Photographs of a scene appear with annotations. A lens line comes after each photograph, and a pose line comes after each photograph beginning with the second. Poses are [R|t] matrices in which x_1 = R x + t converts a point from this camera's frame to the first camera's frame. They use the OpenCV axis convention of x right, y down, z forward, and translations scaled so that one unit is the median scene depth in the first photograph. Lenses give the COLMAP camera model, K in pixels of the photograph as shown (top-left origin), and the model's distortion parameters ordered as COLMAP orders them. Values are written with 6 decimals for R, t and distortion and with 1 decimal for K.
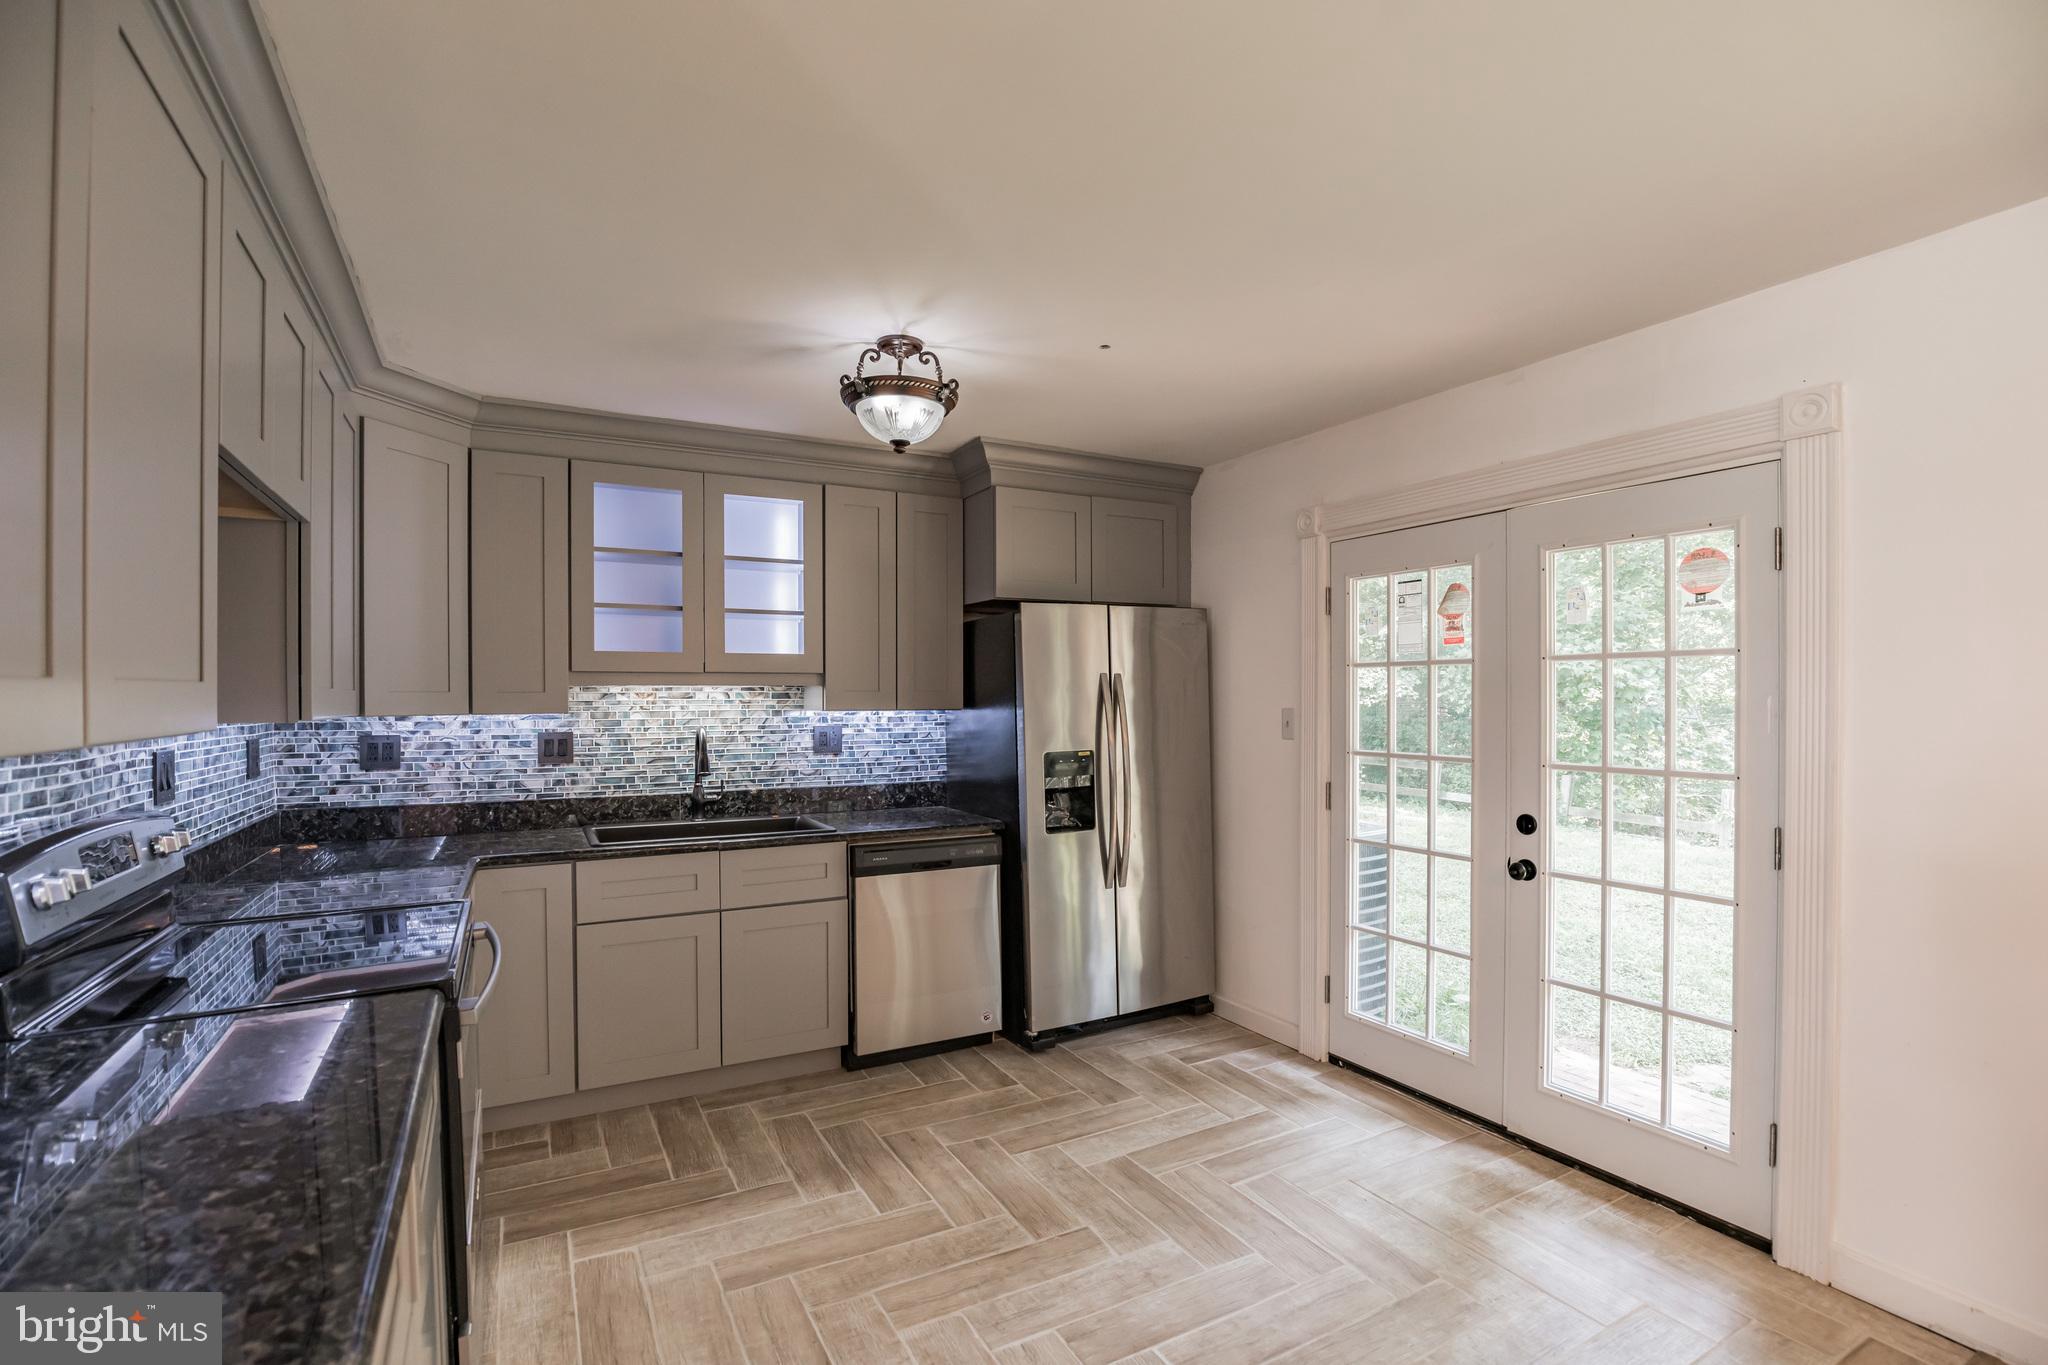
lens RADIAL K [[948.6, 0, 1012.8], [0, 948.6, 695.1], [0, 0, 1]] dist [-0.034410, 0.002134]
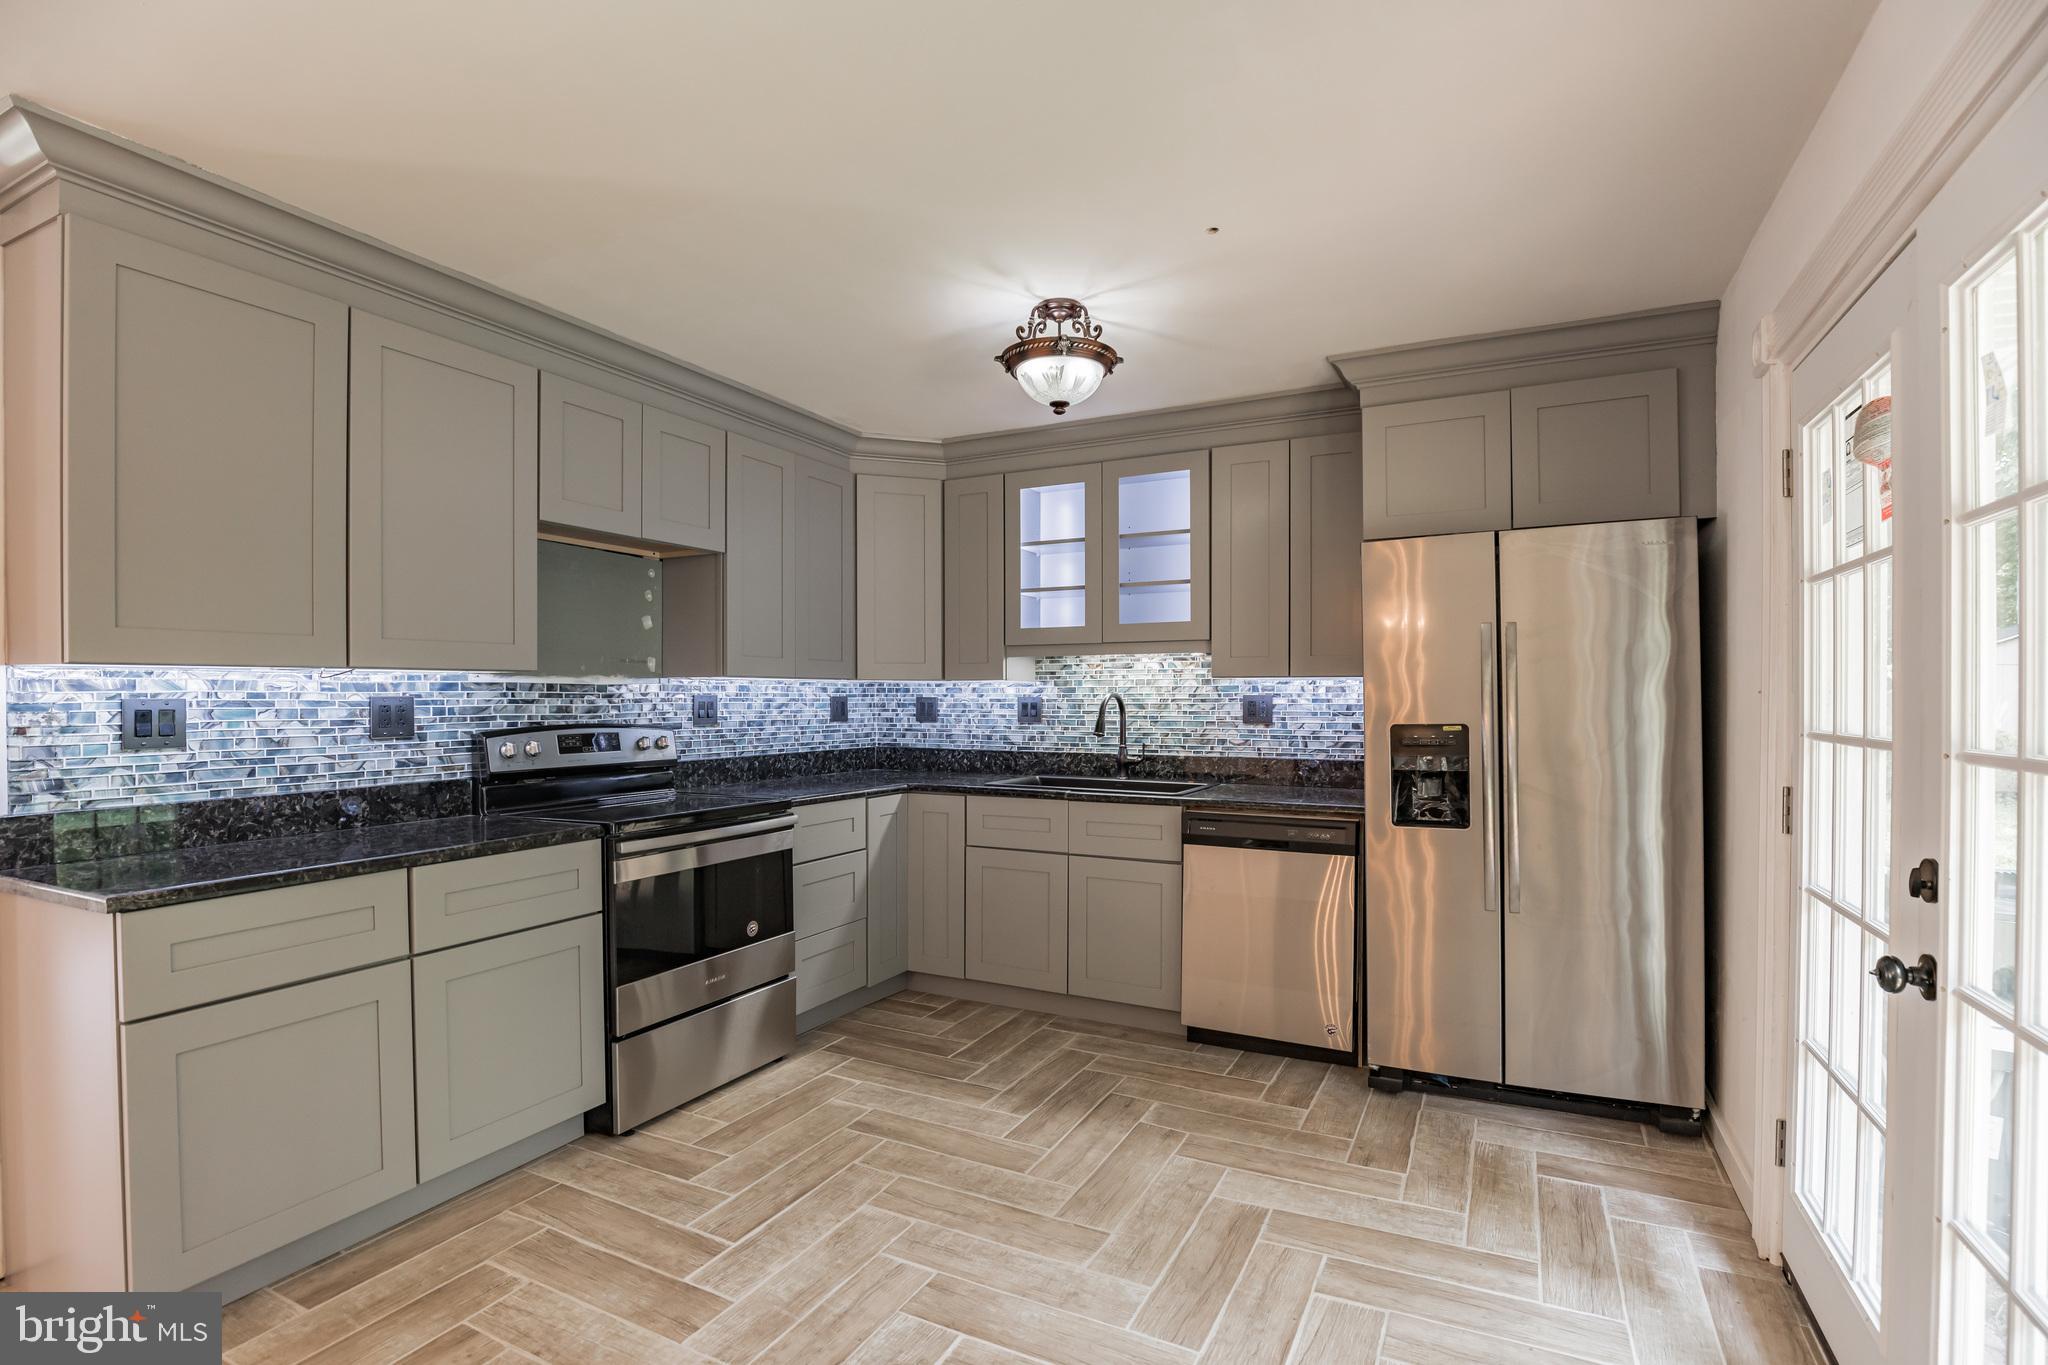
lens RADIAL K [[948.6, 0, 1028.1], [0, 948.6, 696.3], [0, 0, 1]] dist [-0.034410, 0.002134]
pose [[0.571701, 0.002096, -0.820460, 0.548514], [0.000417, 0.999996, 0.002845, 0.036521], [0.820462, -0.001969, 0.571697, 0.303790]]
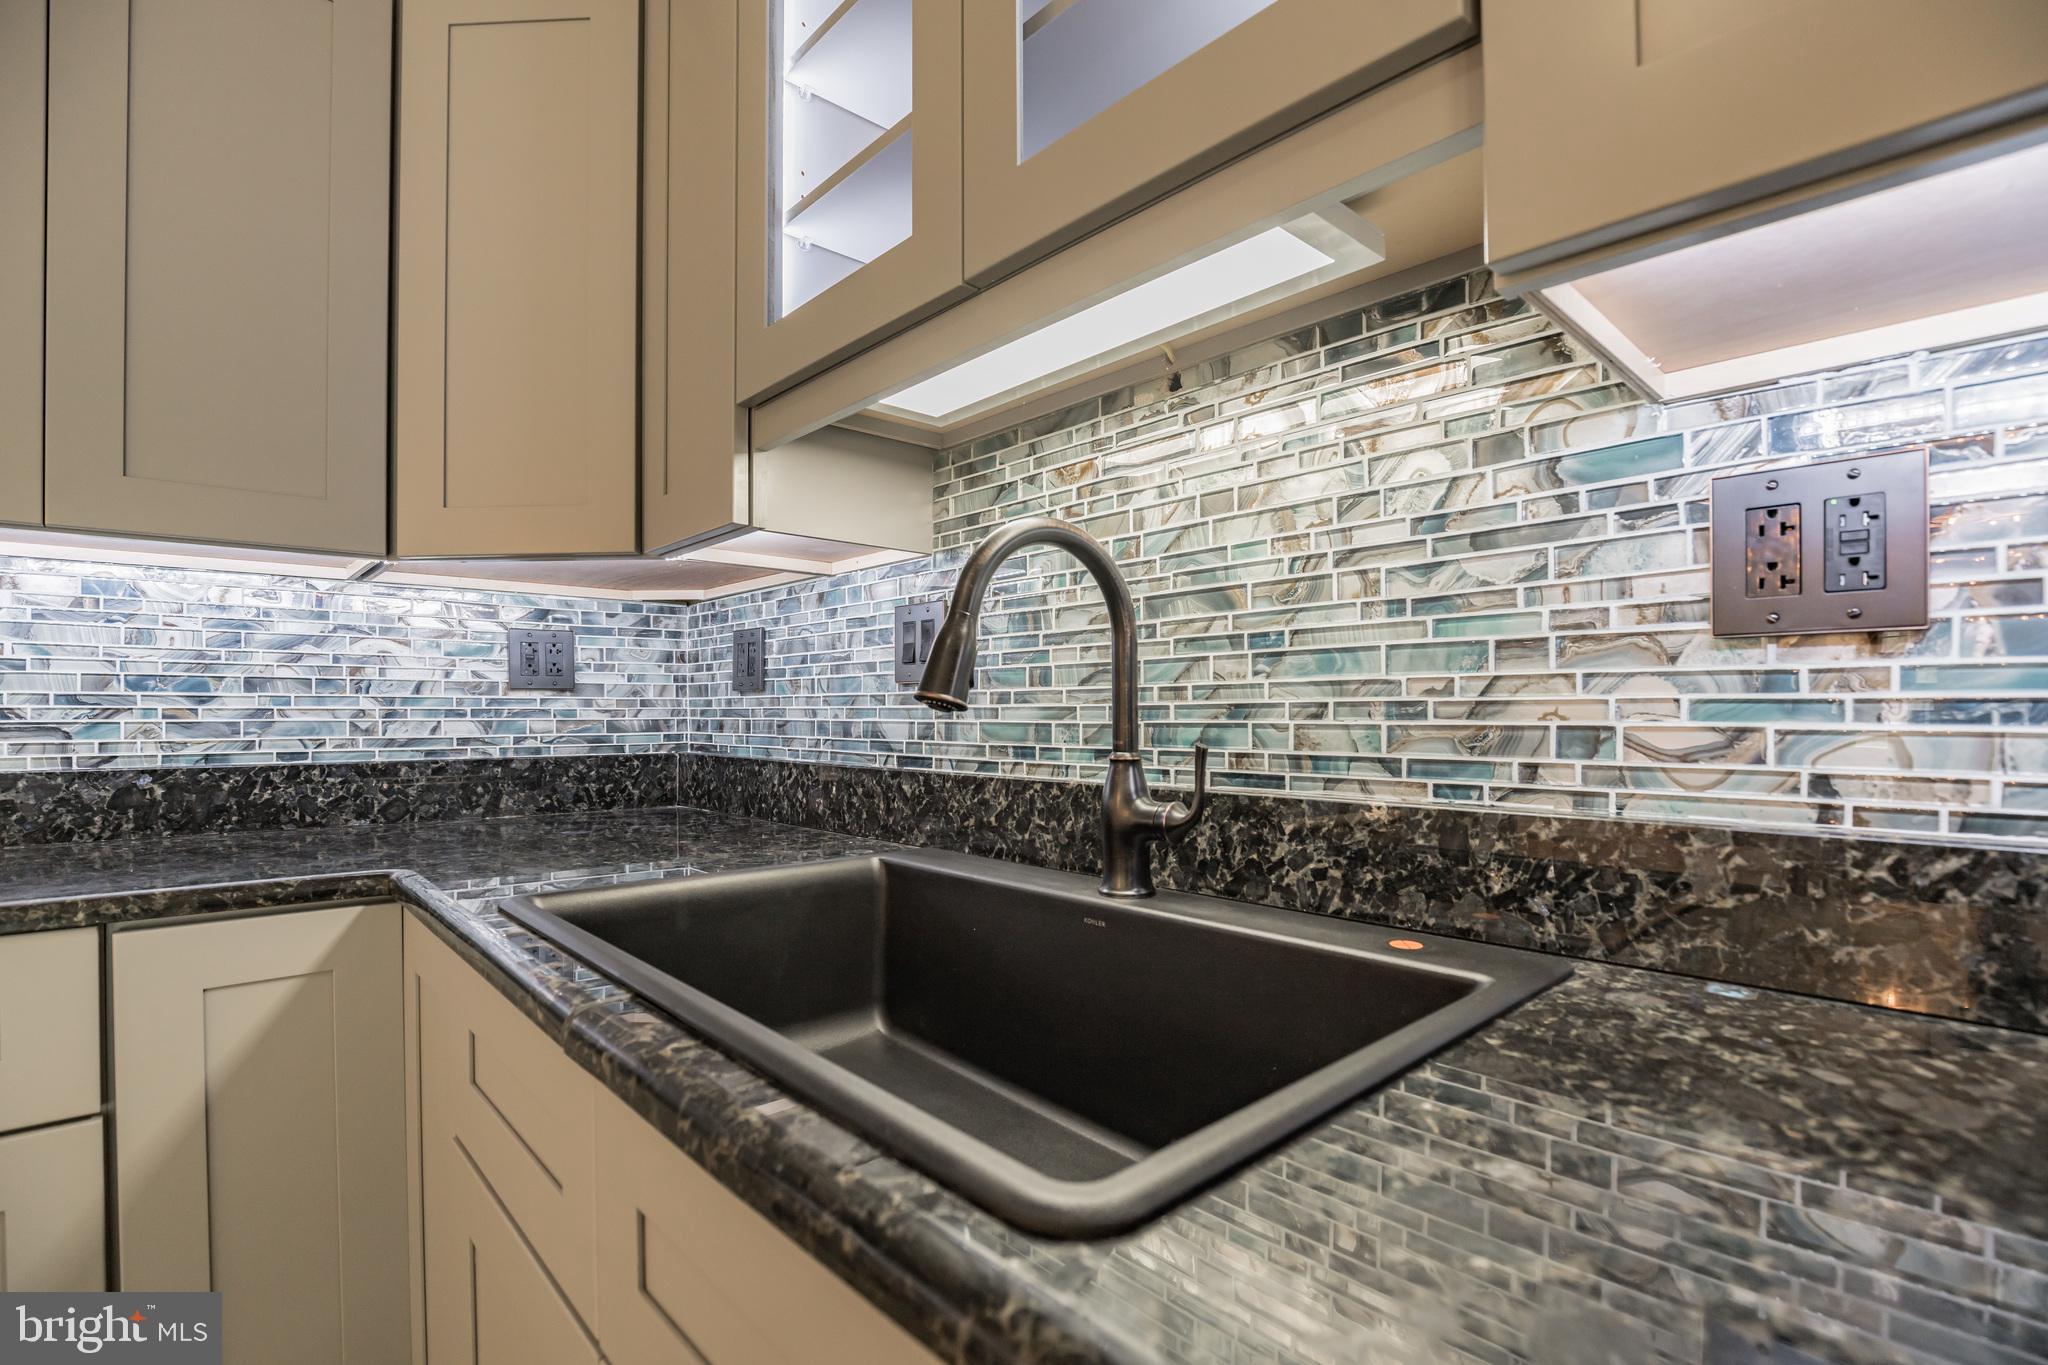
lens RADIAL K [[948.6, 0, 1045.6], [0, 948.6, 709.4], [0, 0, 1]] dist [-0.034410, 0.002134]
pose [[0.266556, -0.001465, -0.963818, -0.090560], [0.003973, 0.999992, -0.000421, 0.088019], [0.963811, -0.003717, 0.266560, 0.982820]]
